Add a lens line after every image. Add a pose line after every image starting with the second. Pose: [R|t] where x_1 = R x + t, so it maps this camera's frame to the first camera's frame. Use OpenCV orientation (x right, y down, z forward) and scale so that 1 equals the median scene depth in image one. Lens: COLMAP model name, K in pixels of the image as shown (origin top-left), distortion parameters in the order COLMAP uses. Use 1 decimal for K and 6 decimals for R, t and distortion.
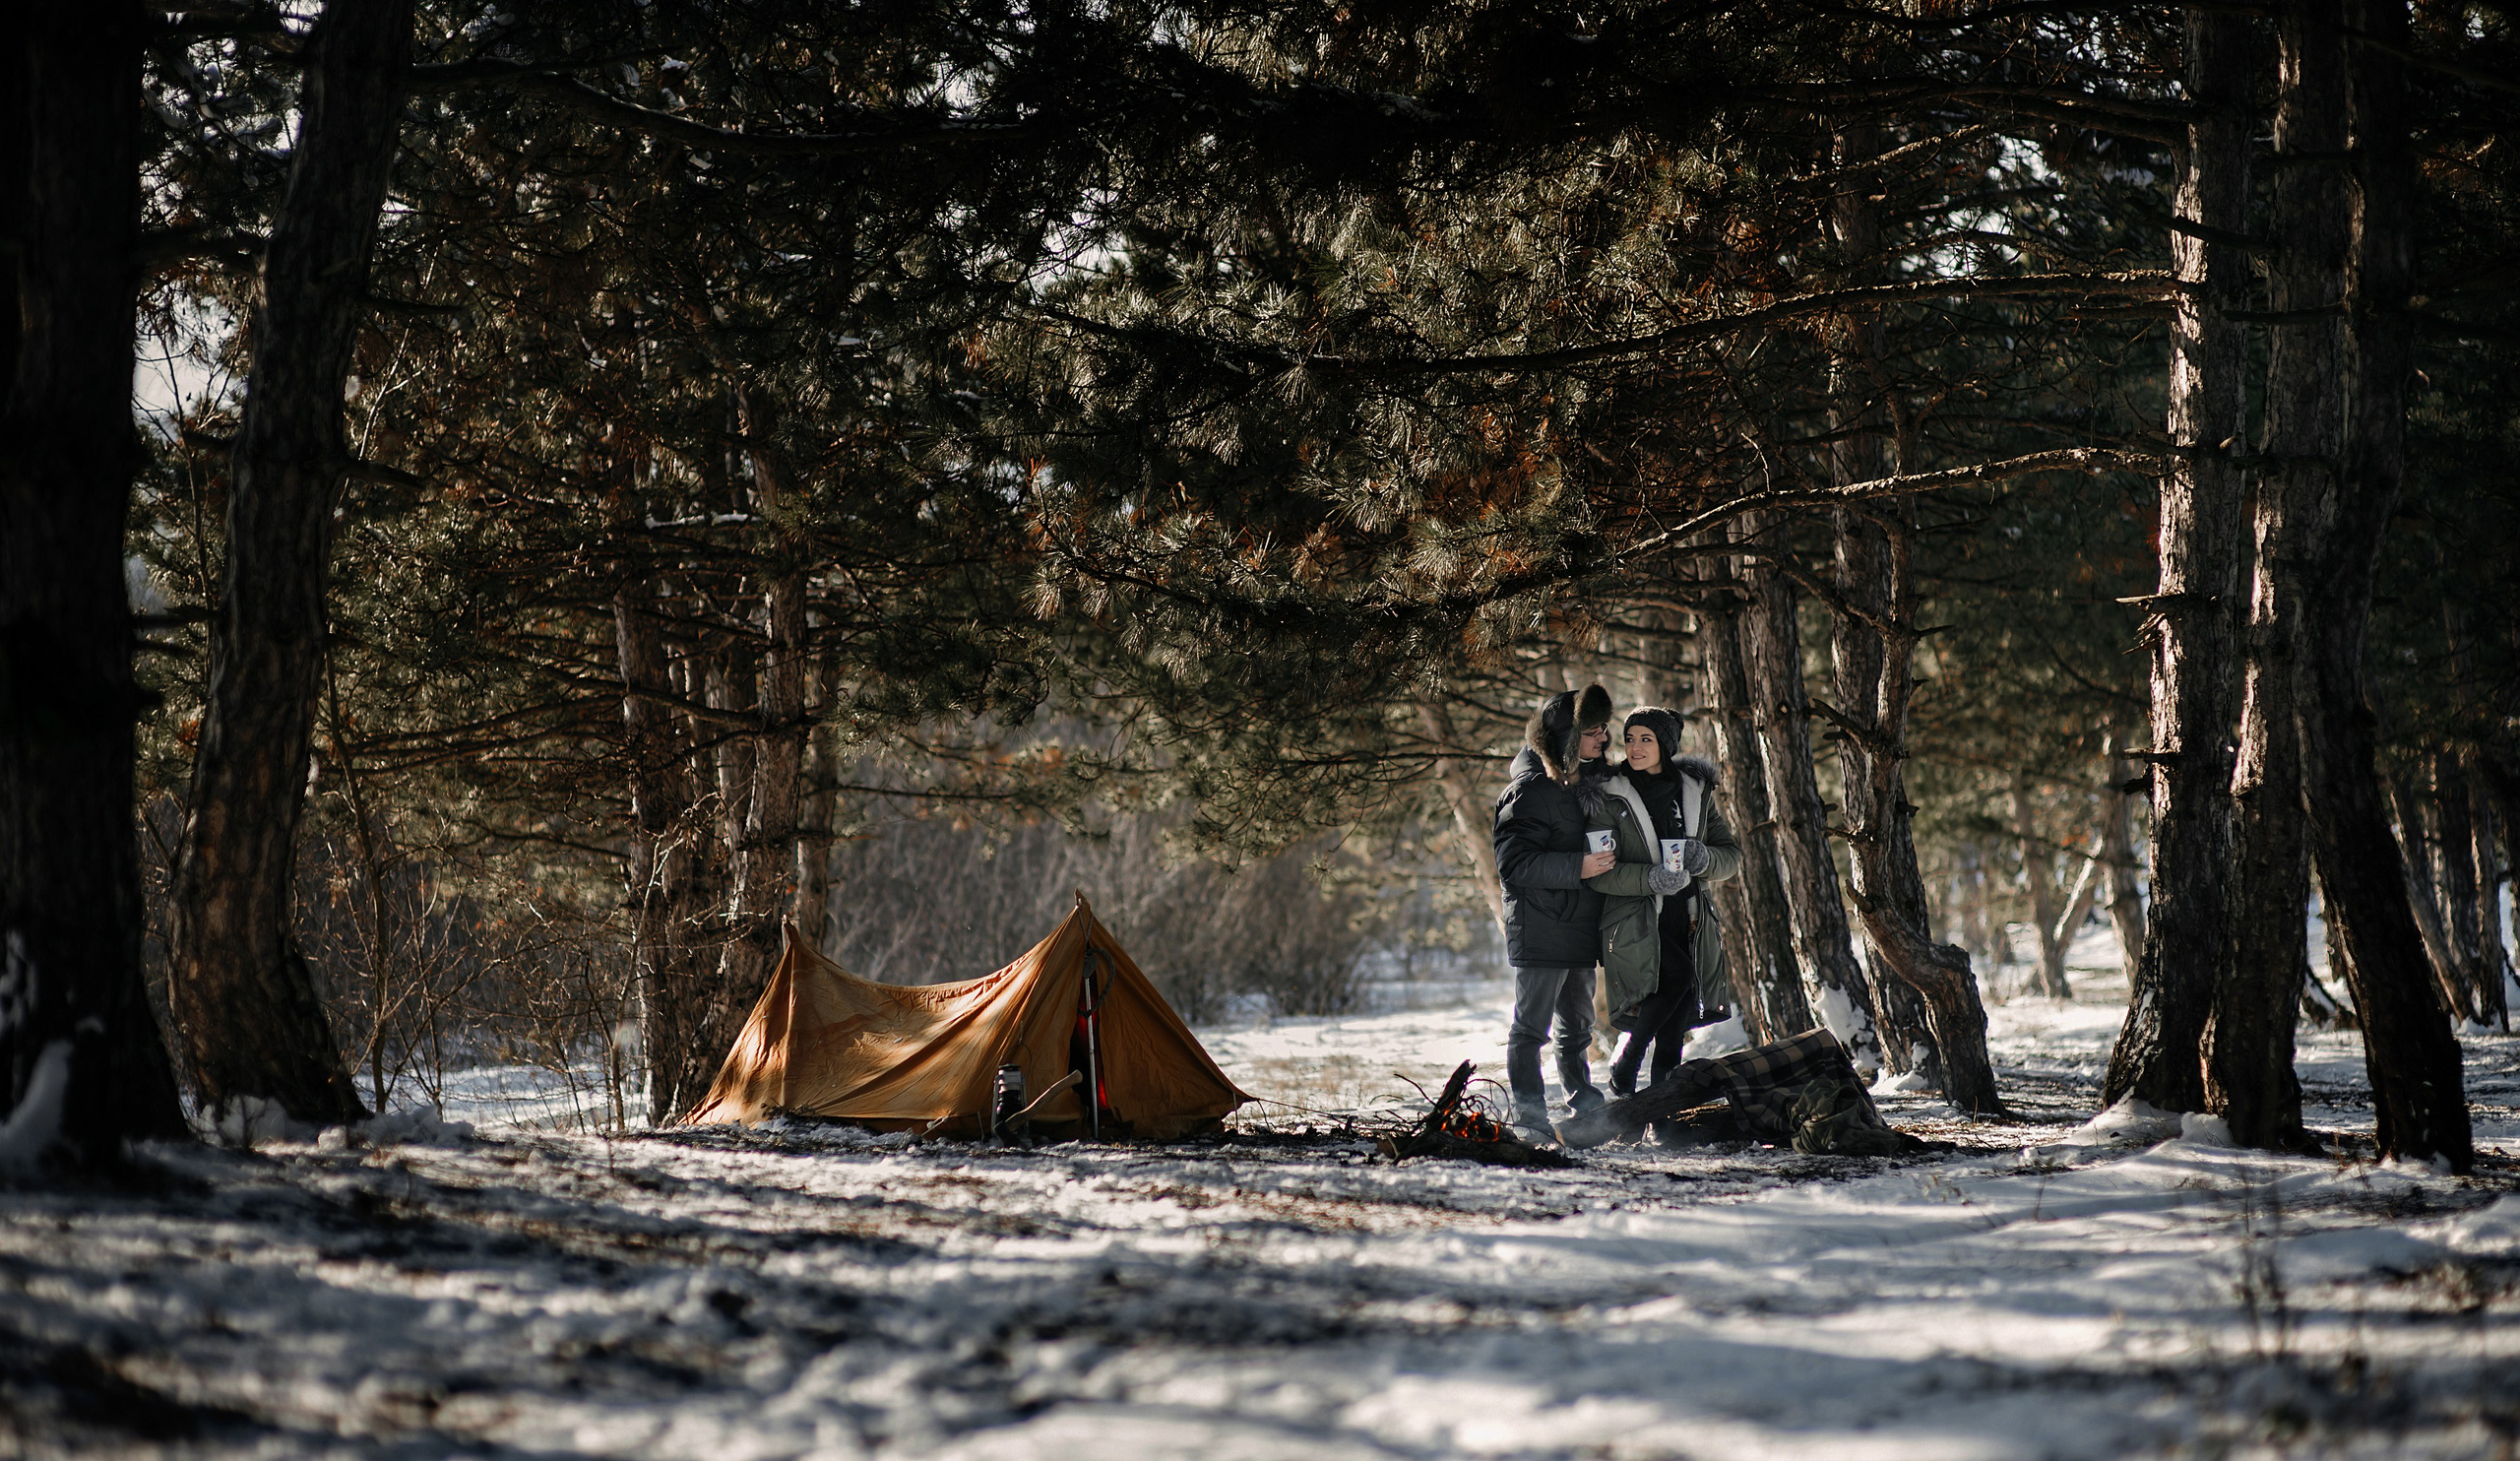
lens RADIAL K [[6032.3, 0, 1254.1], [0, 6032.3, 725.0], [0, 0, 1]] dist [0.015868, 0.105716]
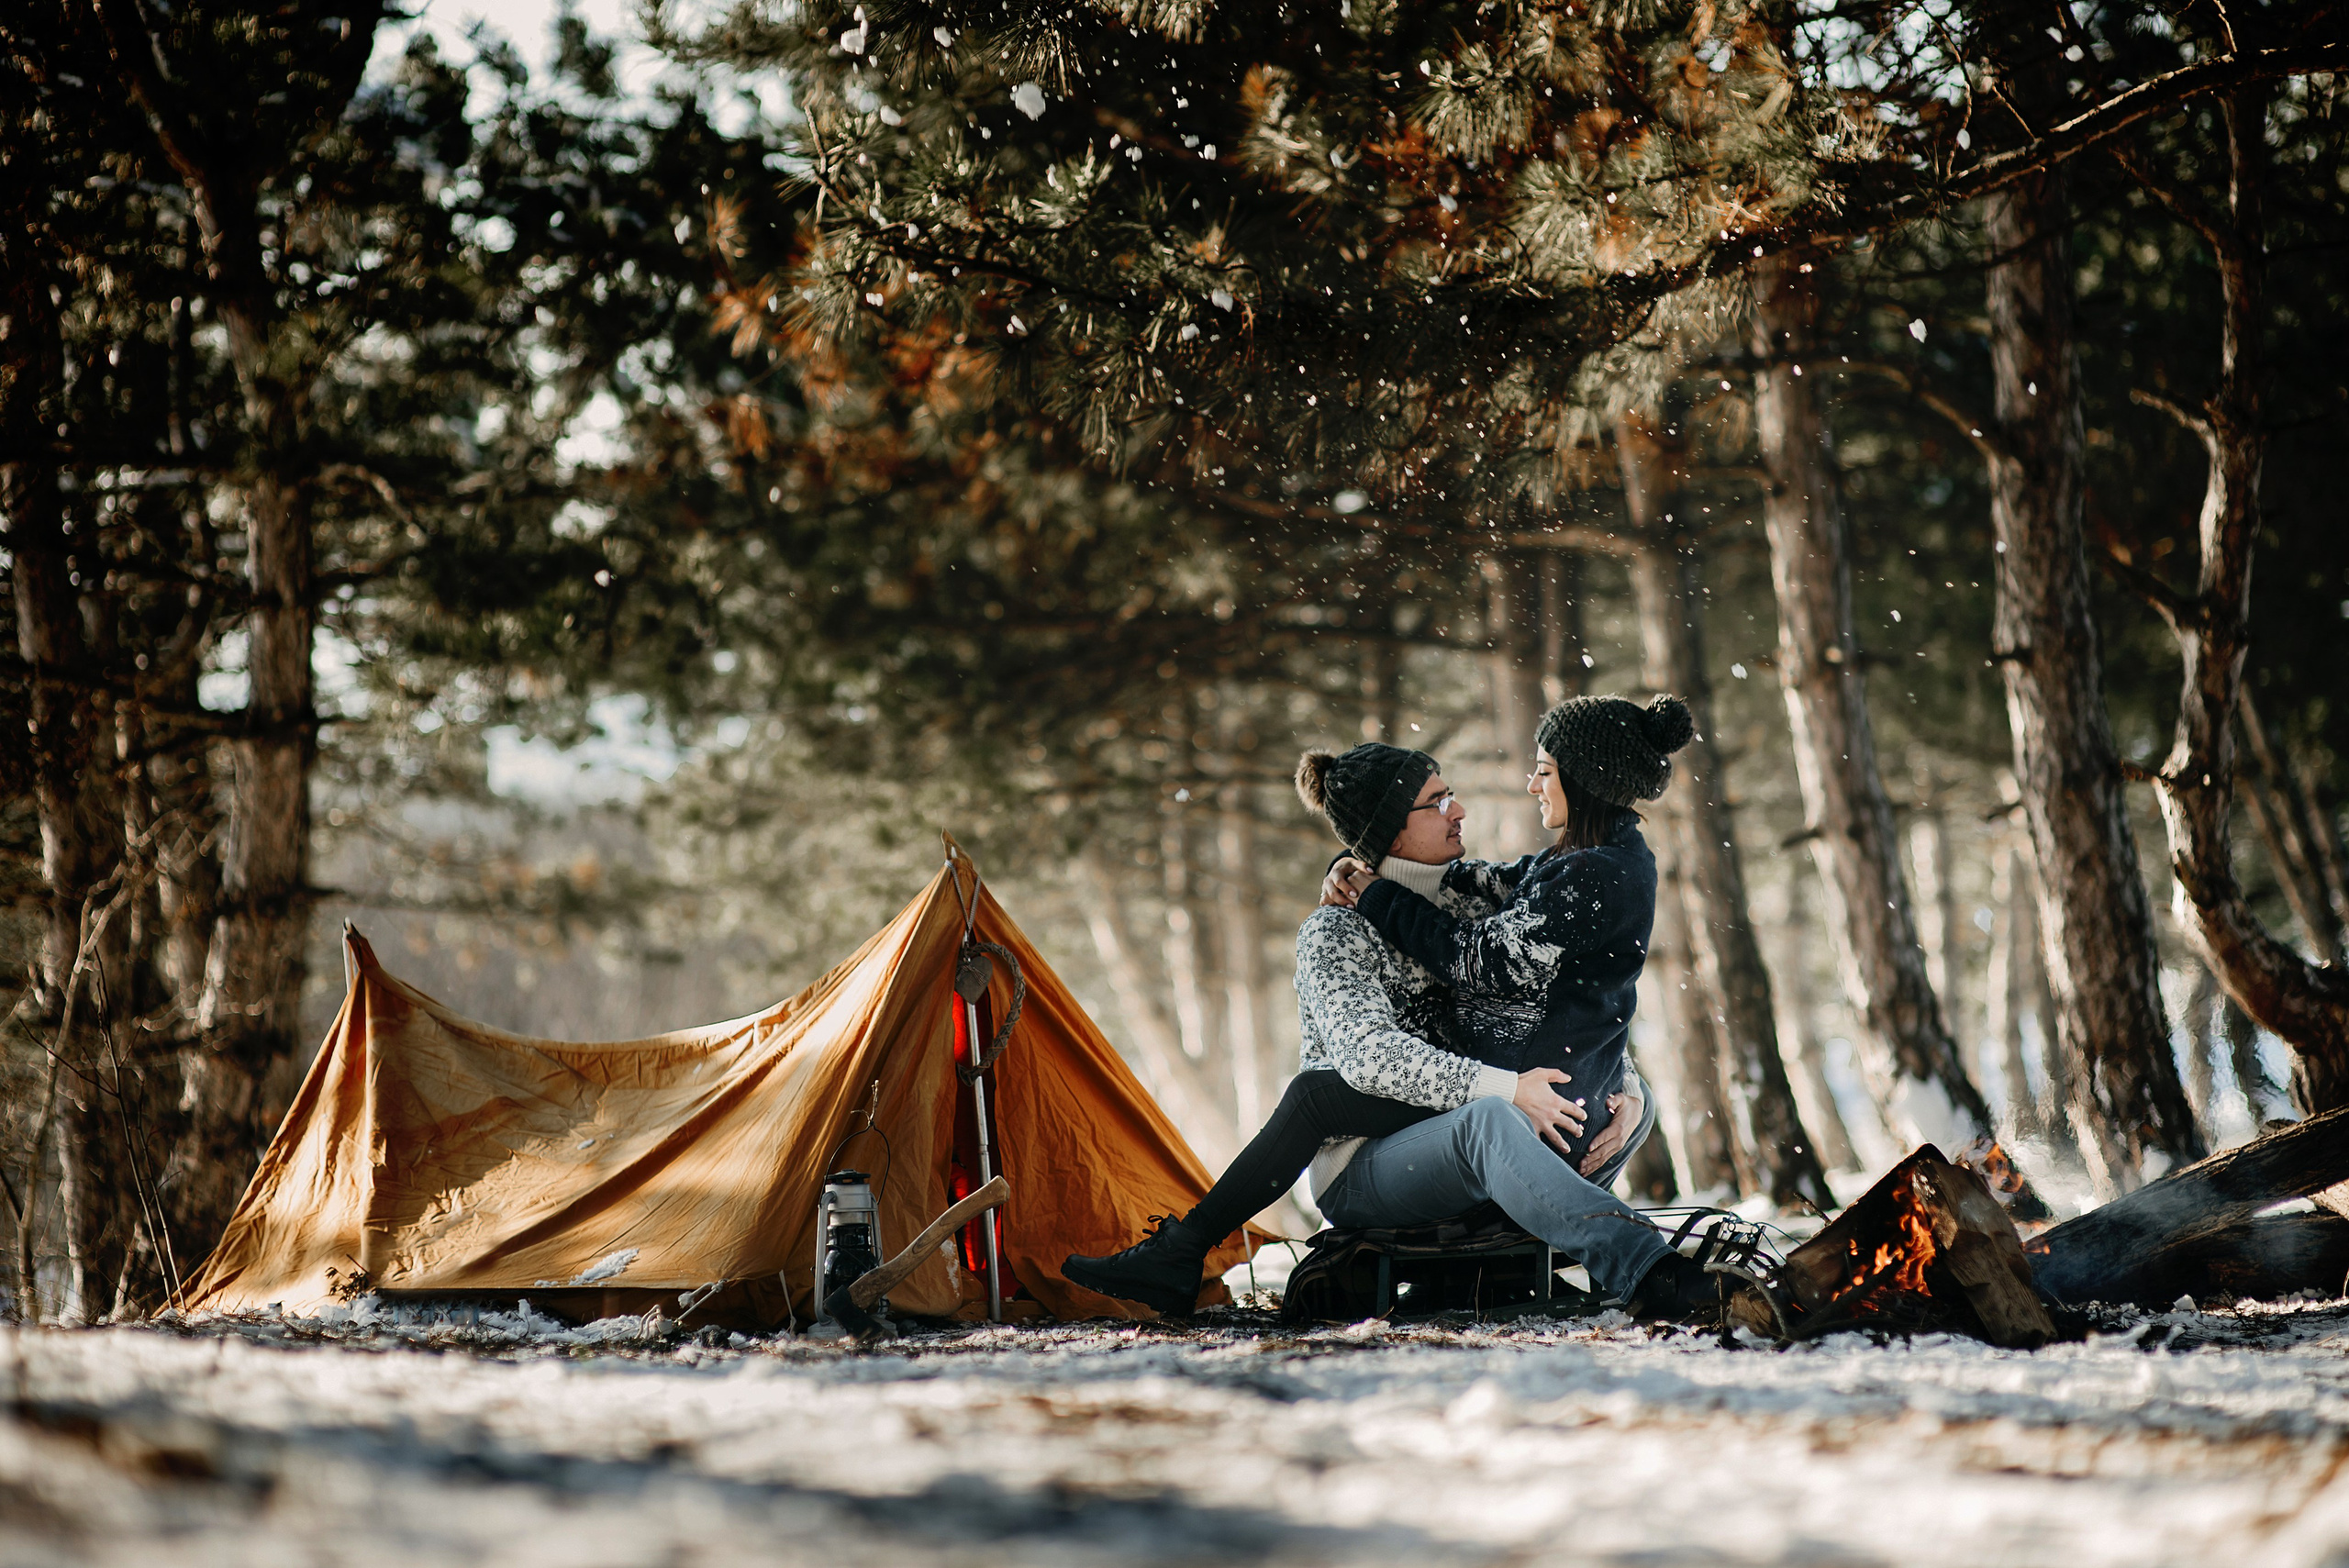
lens RADIAL K [[5754.2, 0, 1169.1], [0, 5754.2, 787.9], [0, 0, 1]] dist [-0.013155, -0.411823]
pose [[0.995624, -0.018664, 0.091570, -0.053309], [0.021494, 0.999318, -0.030015, 0.037703], [-0.090947, 0.031851, 0.995346, 0.506696]]
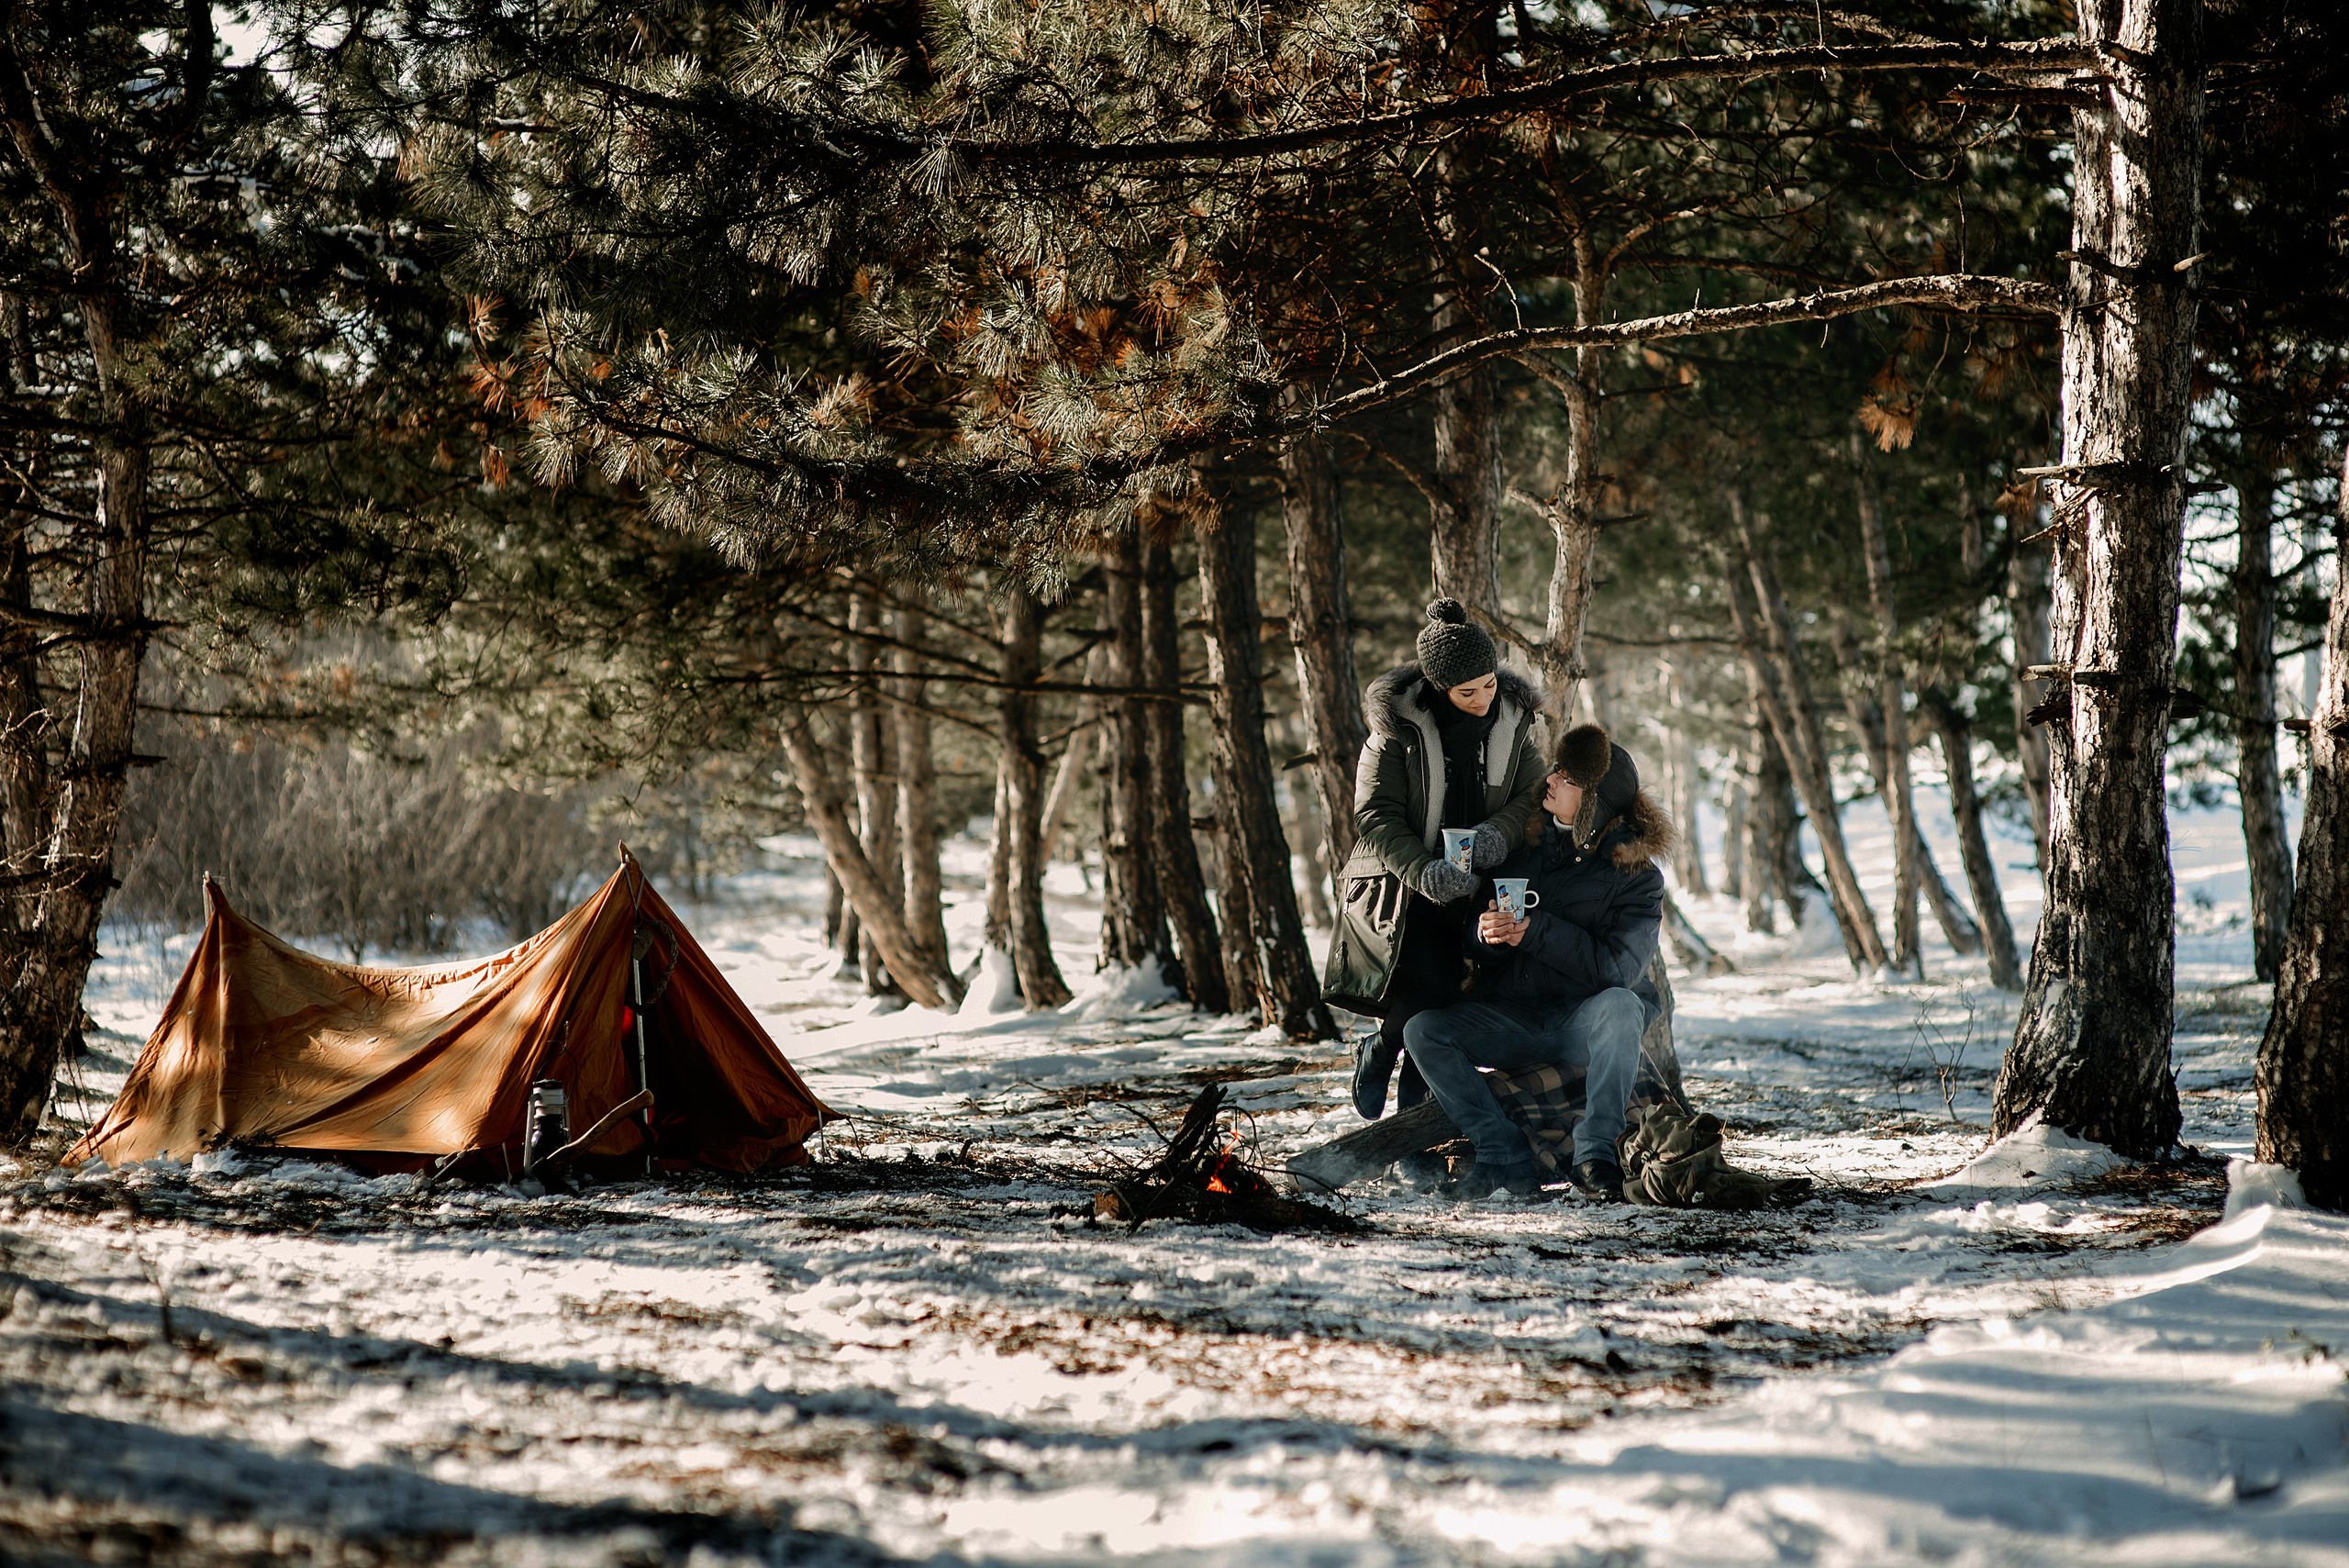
lens RADIAL K [[5623.6, 0, 1178.7], [0, 5623.6, 723.9], [0, 0, 1]] dist [-0.059765, -0.814466]
pose [[0.989791, 0.007139, 0.142351, -0.058787], [-0.008879, 0.999893, 0.011593, 0.003763], [-0.142253, -0.012738, 0.989748, 0.291674]]
